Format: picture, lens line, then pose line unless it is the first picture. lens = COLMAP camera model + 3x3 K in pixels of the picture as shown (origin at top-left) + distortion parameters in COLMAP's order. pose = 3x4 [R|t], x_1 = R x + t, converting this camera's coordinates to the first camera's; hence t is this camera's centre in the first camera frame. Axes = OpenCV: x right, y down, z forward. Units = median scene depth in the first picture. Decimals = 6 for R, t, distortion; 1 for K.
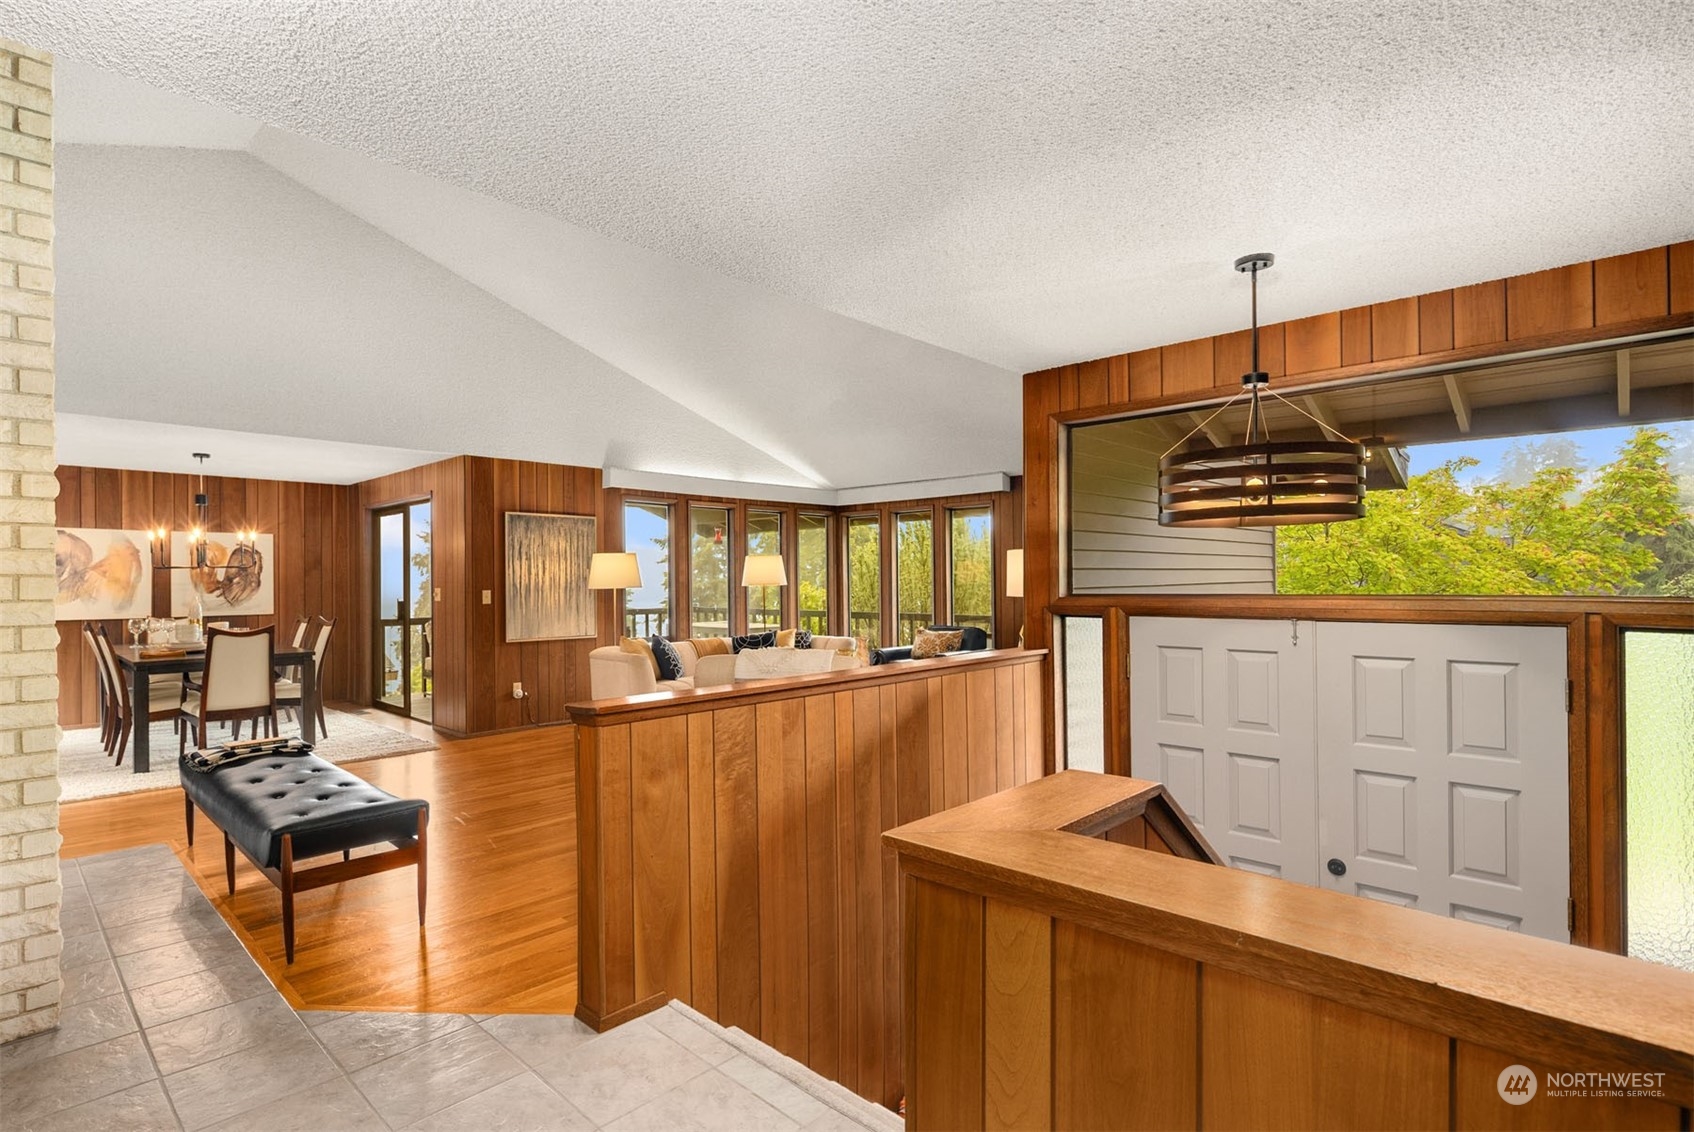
lens RADIAL K [[816.6, 0, 840.3], [0, 816.6, 584.7], [0, 0, 1]] dist [0.000090, -0.000286]
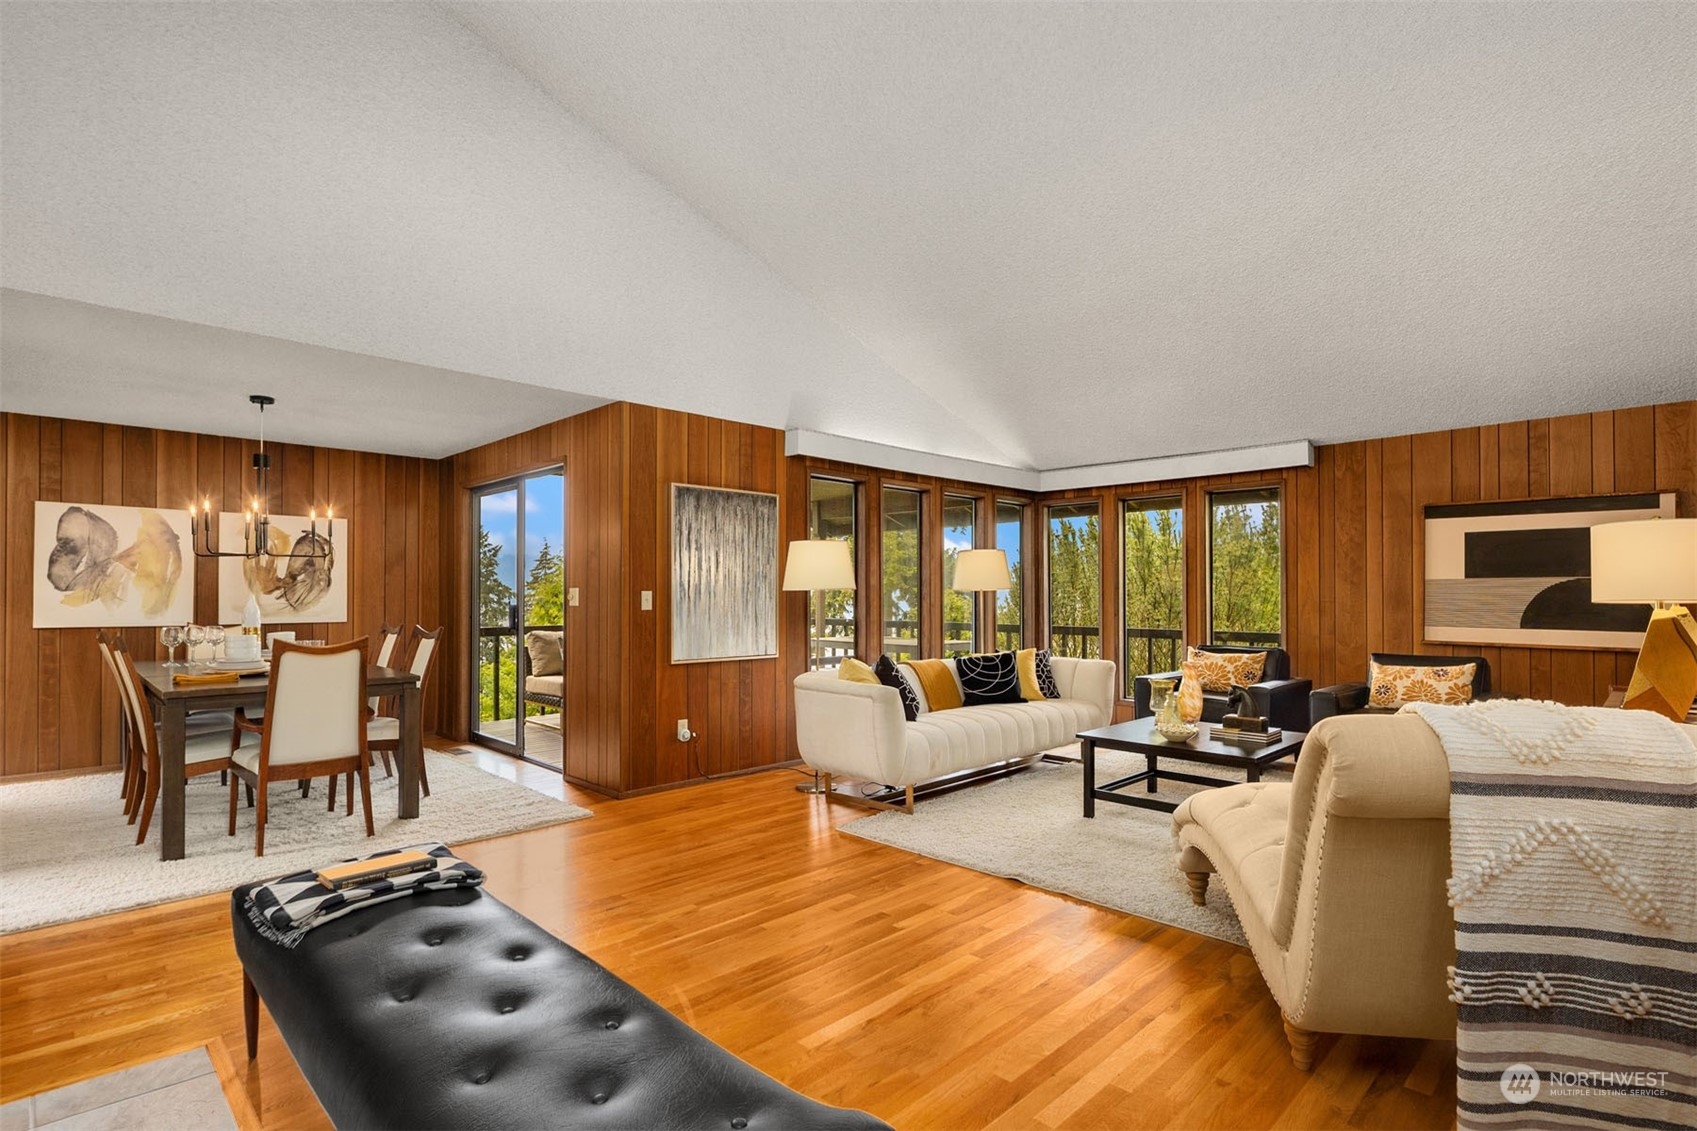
lens RADIAL K [[824.4, 0, 848.1], [0, 824.4, 594.8], [0, 0, 1]] dist [0.000560, -0.000064]
pose [[0.999403, 0.007926, -0.033626, -0.220029], [-0.008035, 0.999963, -0.003126, 0.010310], [0.033600, 0.003395, 0.999430, 0.266786]]
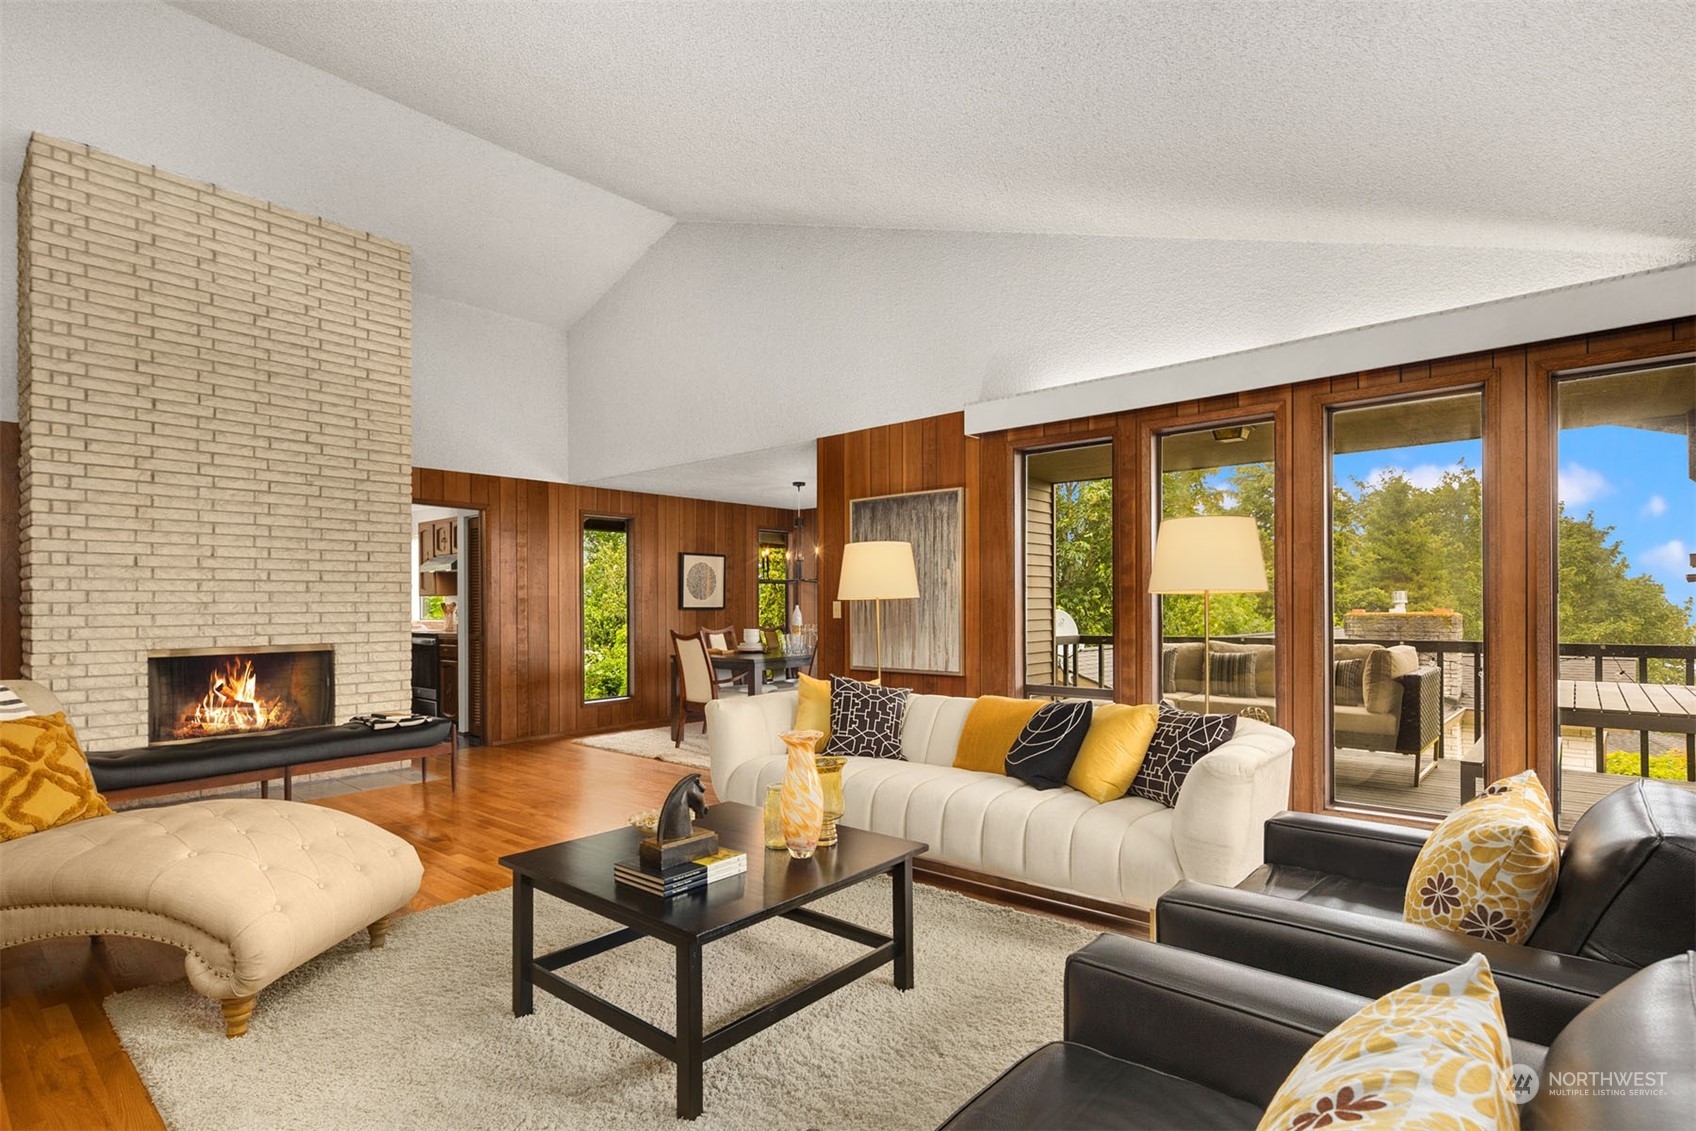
lens RADIAL K [[833.2, 0, 835.5], [0, 833.2, 606.7], [0, 0, 1]] dist [-0.000073, -0.000132]
pose [[0.048501, 0.009400, -0.998779, 0.364584], [0.005539, 0.999938, 0.009680, 0.003872], [0.998808, -0.006002, 0.048446, 0.911002]]
